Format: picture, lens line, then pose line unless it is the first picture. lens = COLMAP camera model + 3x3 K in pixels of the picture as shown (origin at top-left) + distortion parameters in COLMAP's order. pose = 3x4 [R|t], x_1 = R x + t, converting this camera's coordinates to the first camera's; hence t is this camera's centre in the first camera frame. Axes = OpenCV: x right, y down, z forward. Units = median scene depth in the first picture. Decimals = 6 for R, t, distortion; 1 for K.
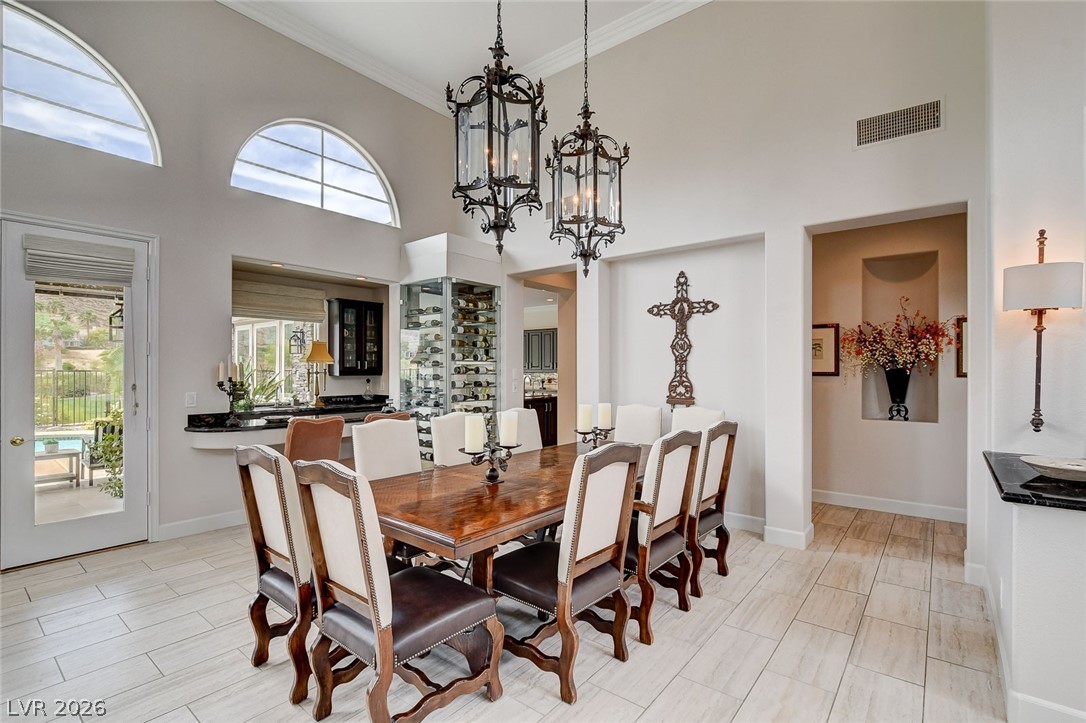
lens RADIAL K [[473.3, 0, 546.8], [0, 473.3, 355.8], [0, 0, 1]] dist [0.008824, -0.000316]
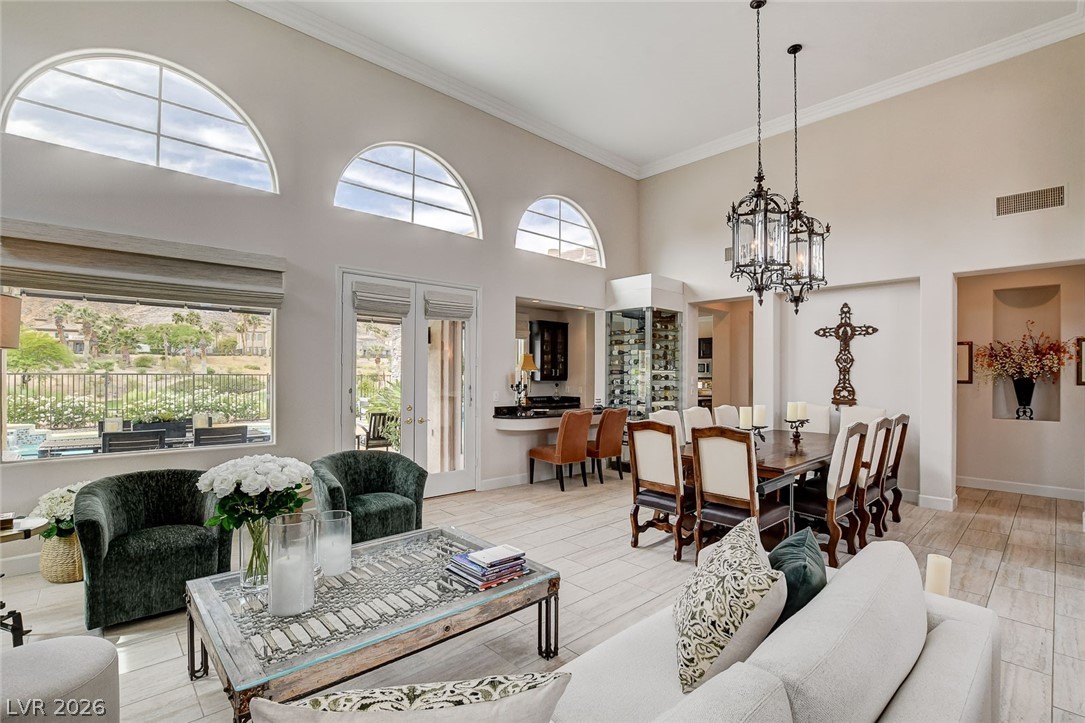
lens RADIAL K [[495.0, 0, 542.5], [0, 495.0, 361.5], [0, 0, 1]] dist [-0.001375, 0.000399]
pose [[0.993997, 0.002318, -0.109383, -0.392102], [-0.002115, 0.999996, 0.001965, -0.017160], [0.109388, -0.001721, 0.993998, -0.445551]]
